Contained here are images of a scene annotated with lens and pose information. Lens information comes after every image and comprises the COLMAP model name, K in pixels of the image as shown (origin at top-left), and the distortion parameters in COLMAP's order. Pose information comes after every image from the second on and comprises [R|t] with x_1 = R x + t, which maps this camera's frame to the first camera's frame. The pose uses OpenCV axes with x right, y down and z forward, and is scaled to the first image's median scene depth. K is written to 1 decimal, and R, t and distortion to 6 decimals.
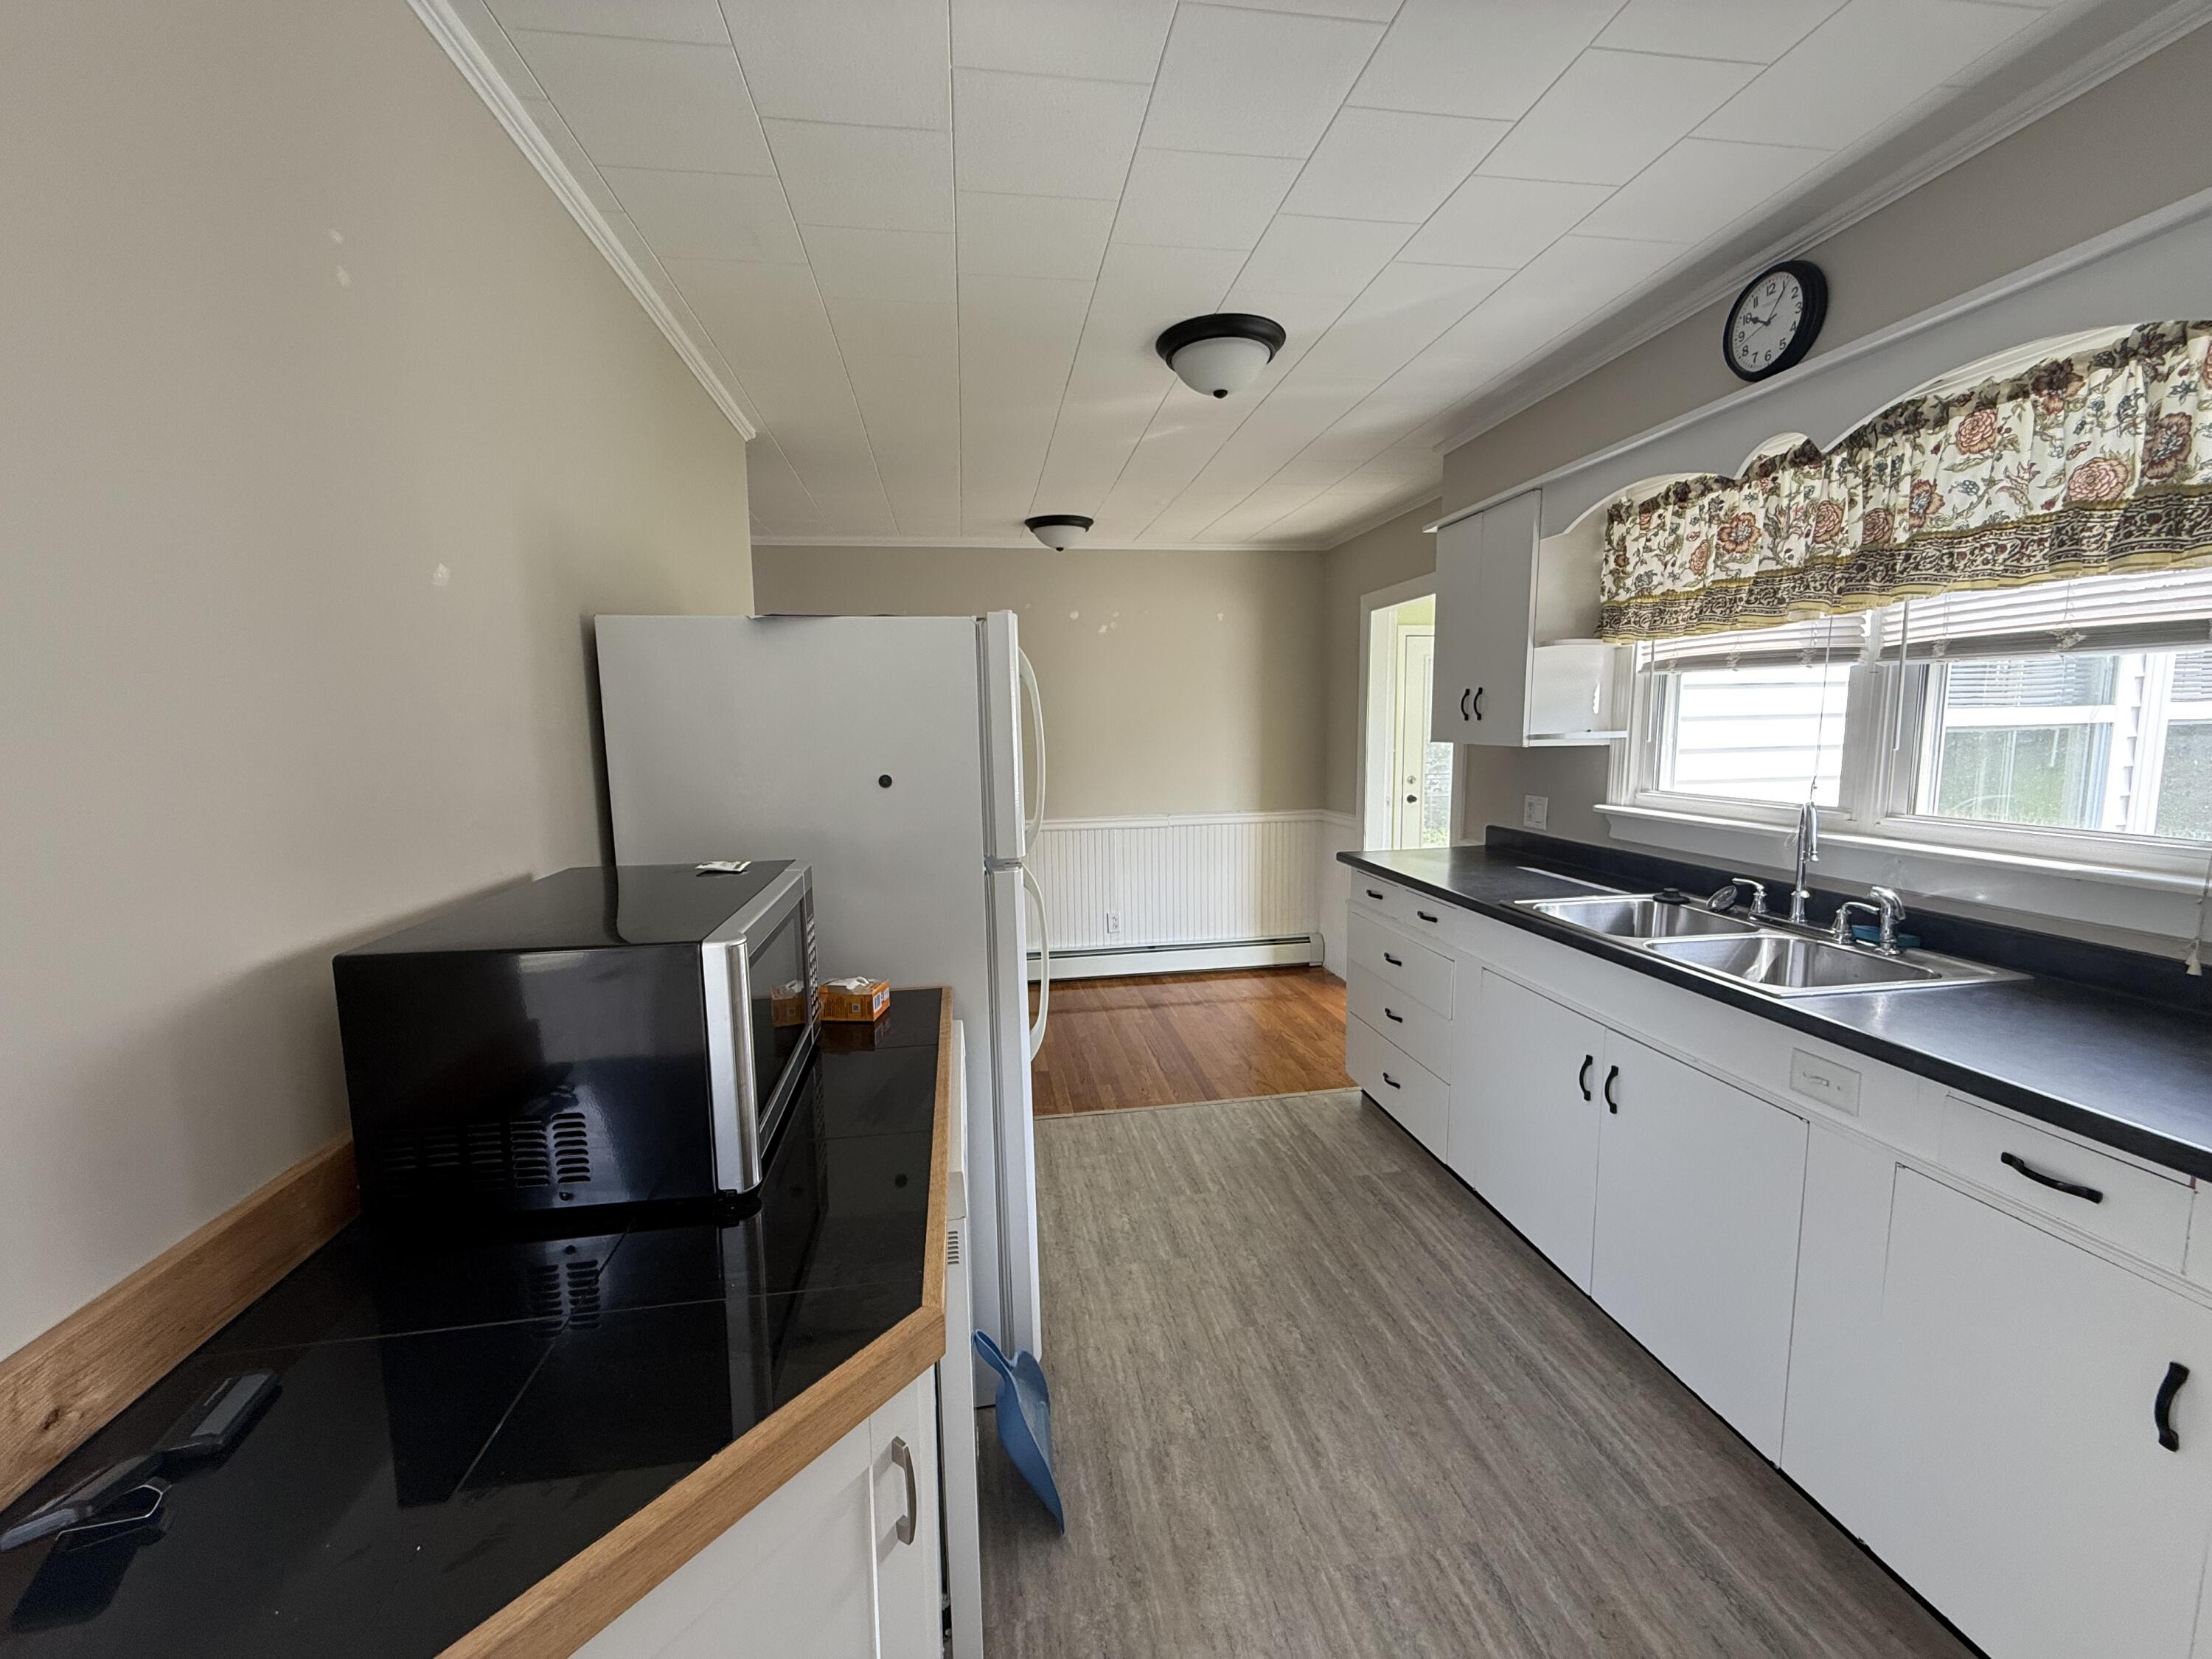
lens RADIAL K [[883.0, 0, 1105.7], [0, 883.0, 828.8], [0, 0, 1]] dist [-0.000822, 0.000644]
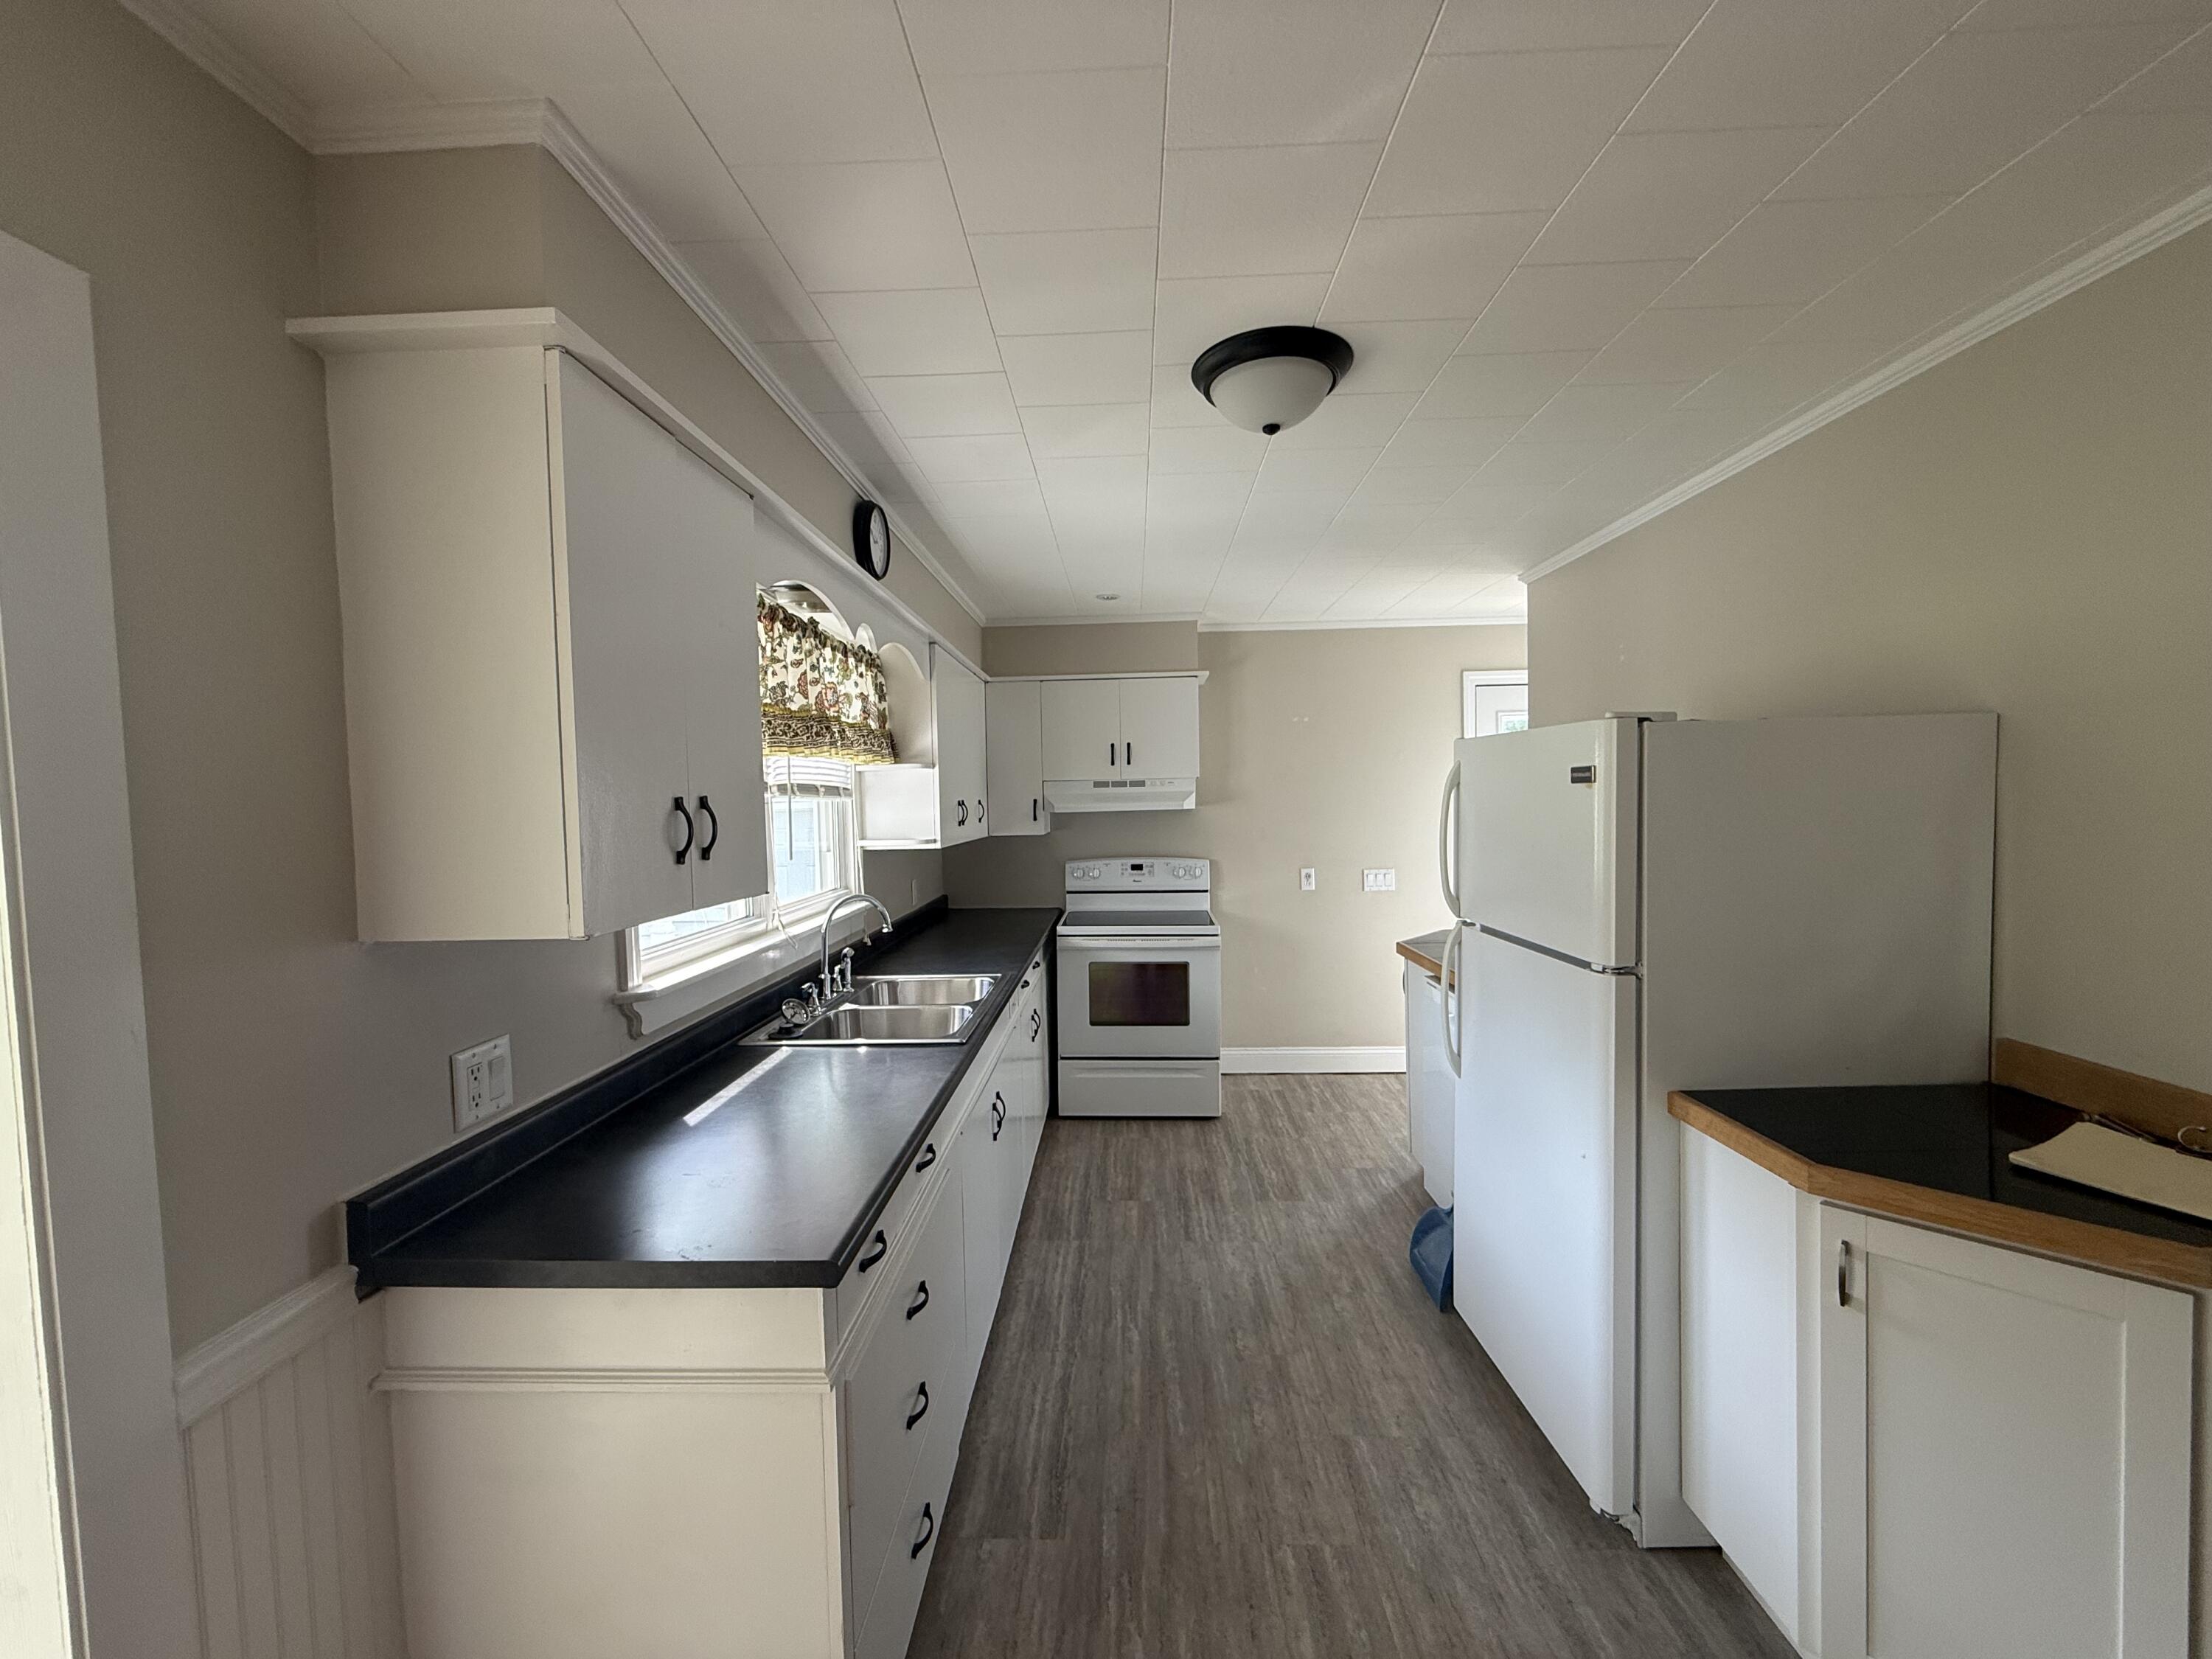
lens RADIAL K [[883.0, 0, 1096.8], [0, 883.0, 832.9], [0, 0, 1]] dist [-0.000822, 0.000644]
pose [[-0.980289, 0.031269, 0.195078, 0.149863], [0.061976, 0.986226, 0.153354, -0.282675], [-0.187596, 0.162422, -0.968724, 2.021538]]
